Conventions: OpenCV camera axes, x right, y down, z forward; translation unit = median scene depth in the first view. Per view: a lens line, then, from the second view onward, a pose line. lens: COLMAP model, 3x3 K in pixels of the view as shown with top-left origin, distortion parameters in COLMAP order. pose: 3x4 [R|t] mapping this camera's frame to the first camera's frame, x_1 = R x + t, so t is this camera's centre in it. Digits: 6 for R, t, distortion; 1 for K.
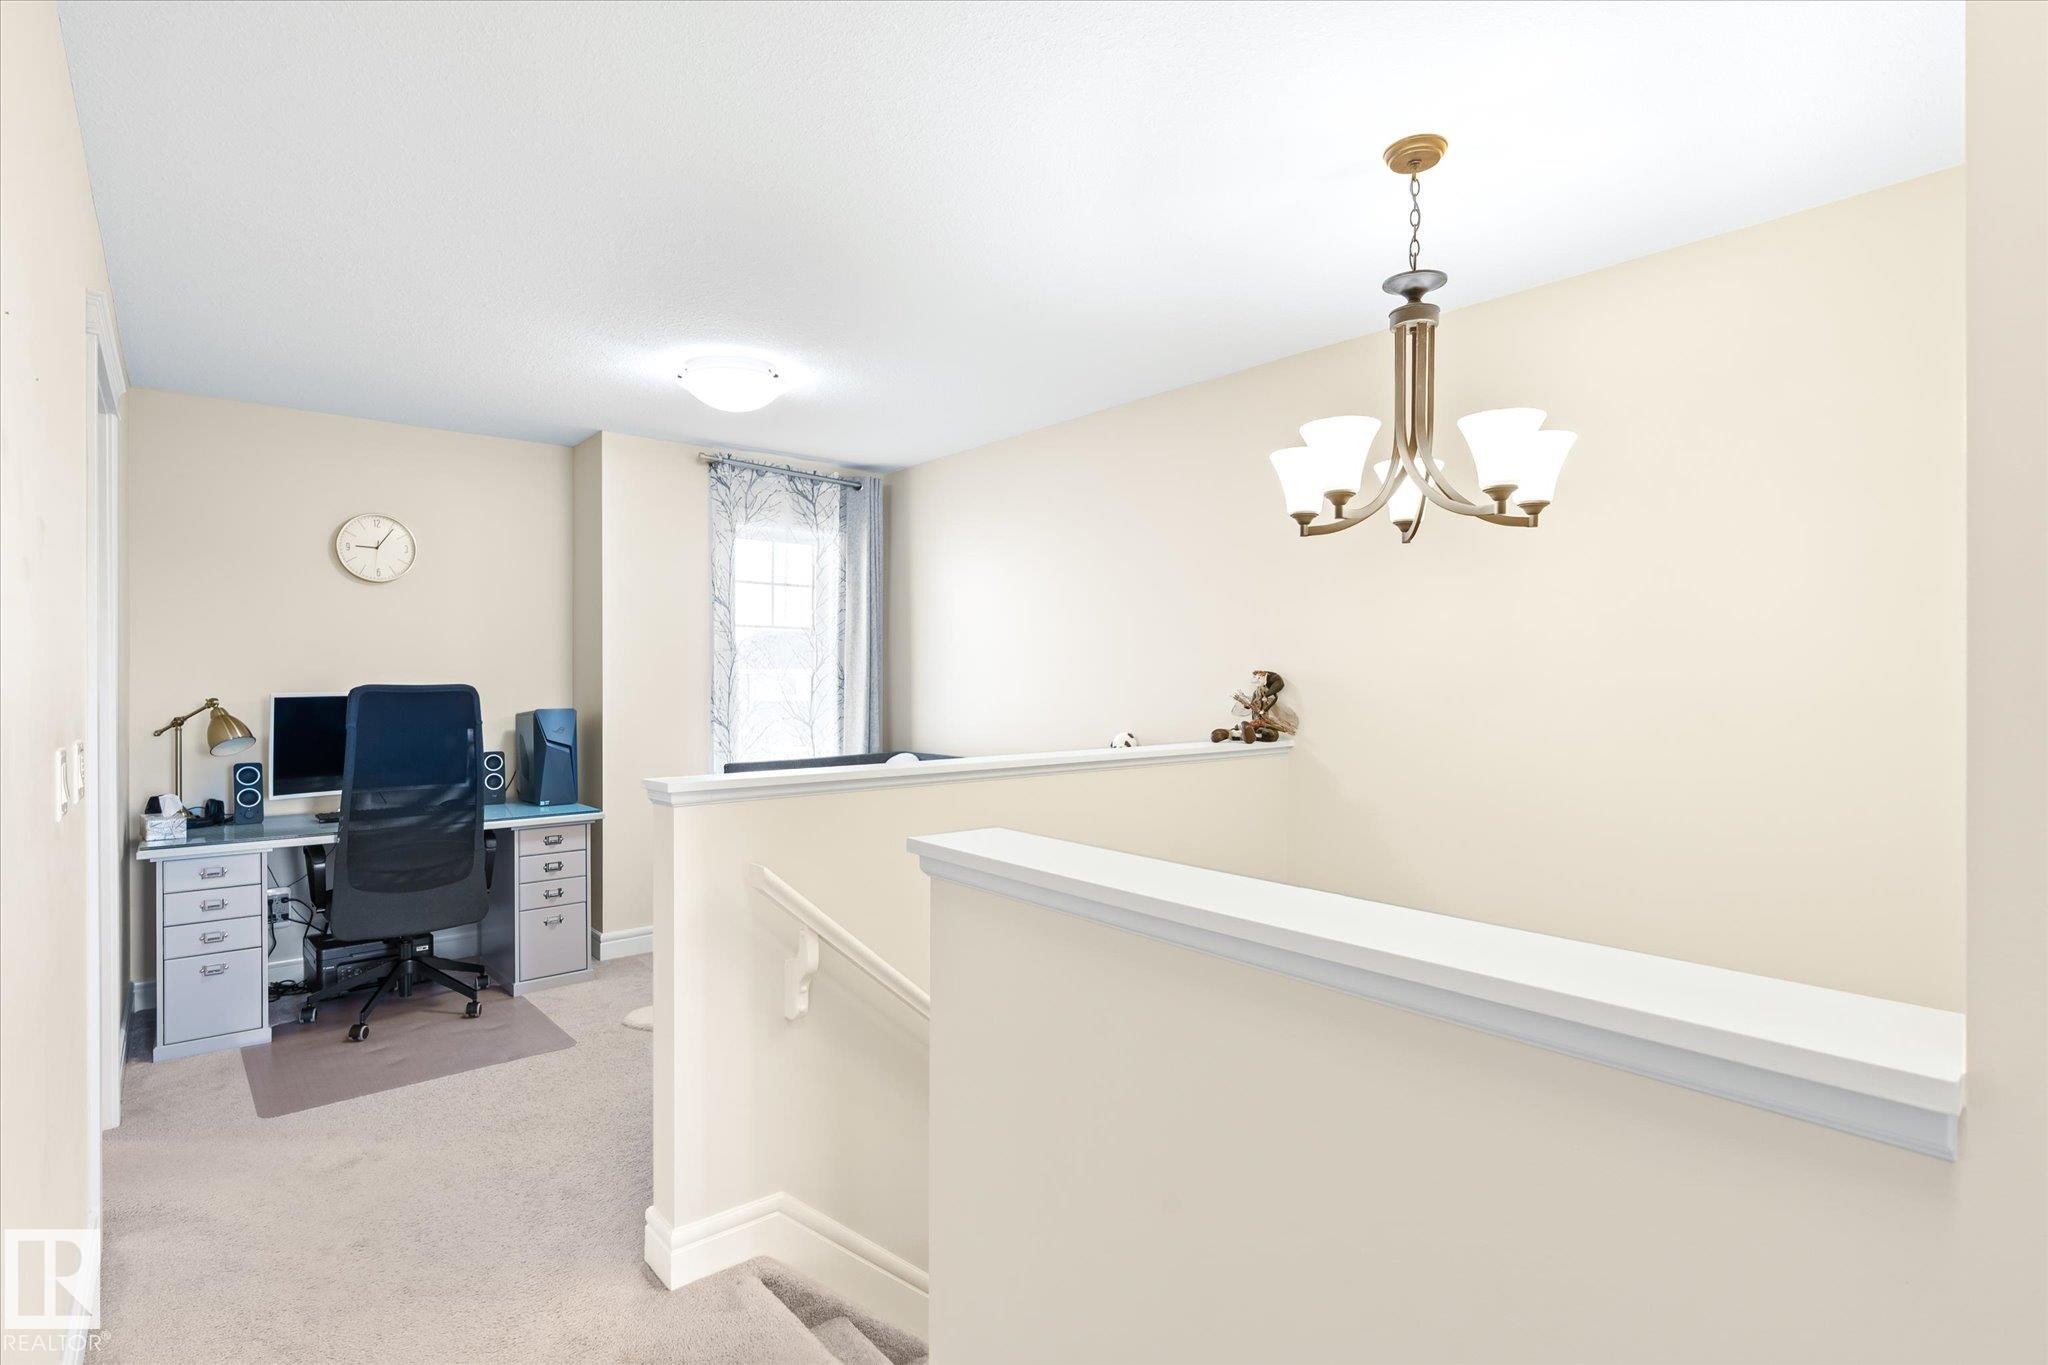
lens RADIAL K [[991.4, 0, 1025.7], [0, 991.4, 679.7], [0, 0, 1]] dist [-0.000029, -0.001164]
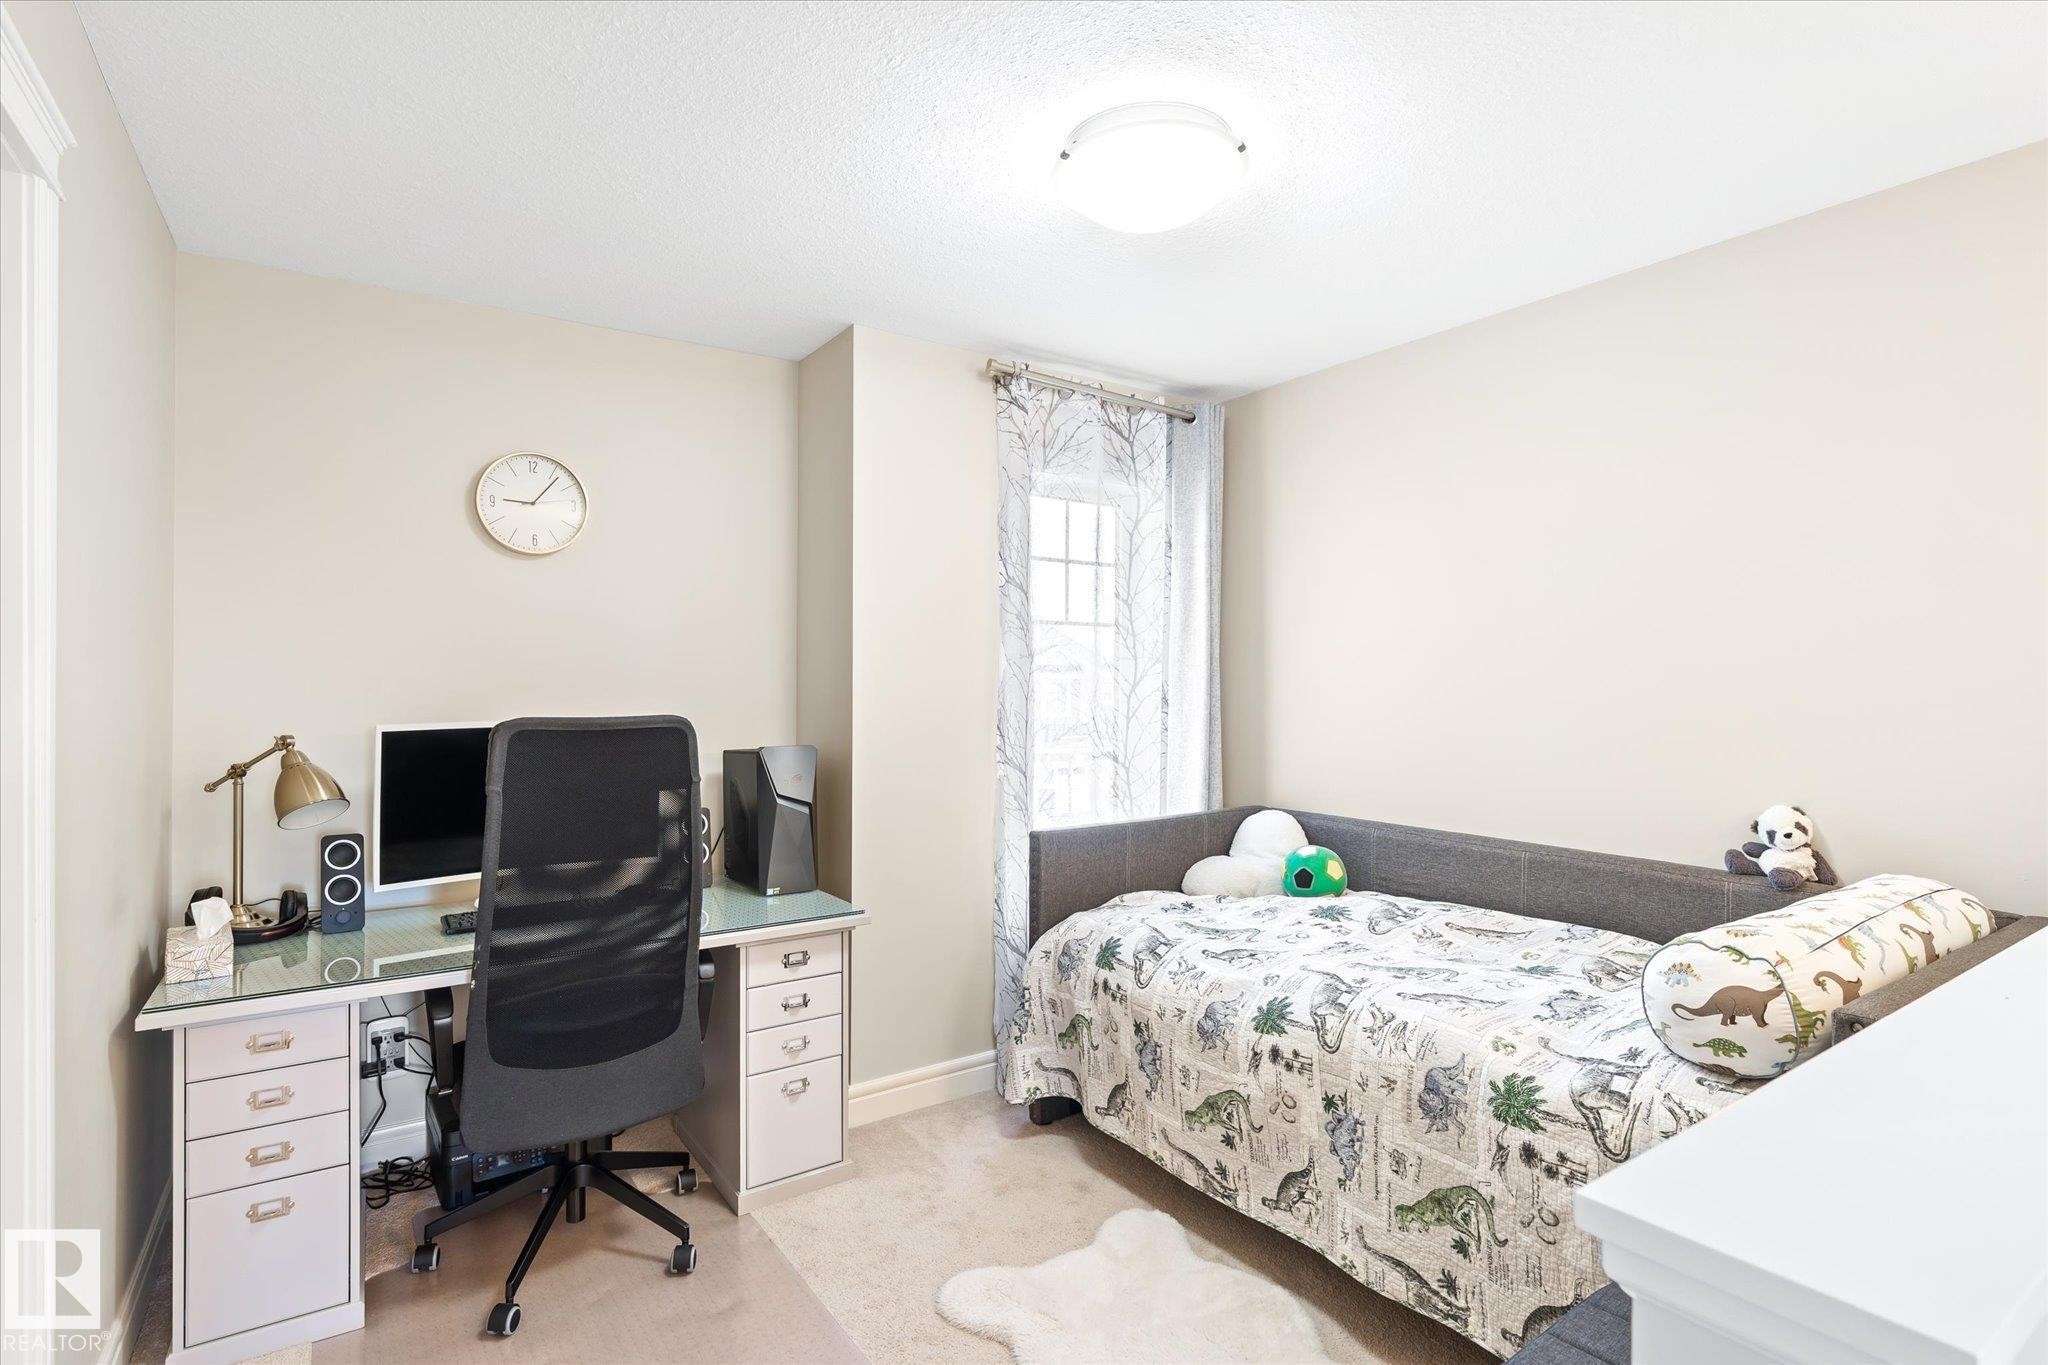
lens RADIAL K [[991.4, 0, 1023.2], [0, 991.4, 680.5], [0, 0, 1]] dist [-0.000029, -0.001164]
pose [[0.993939, 0.003525, -0.109873, -0.269238], [-0.003923, 0.999987, -0.003404, -0.013486], [0.109860, 0.003815, 0.993940, 0.397578]]
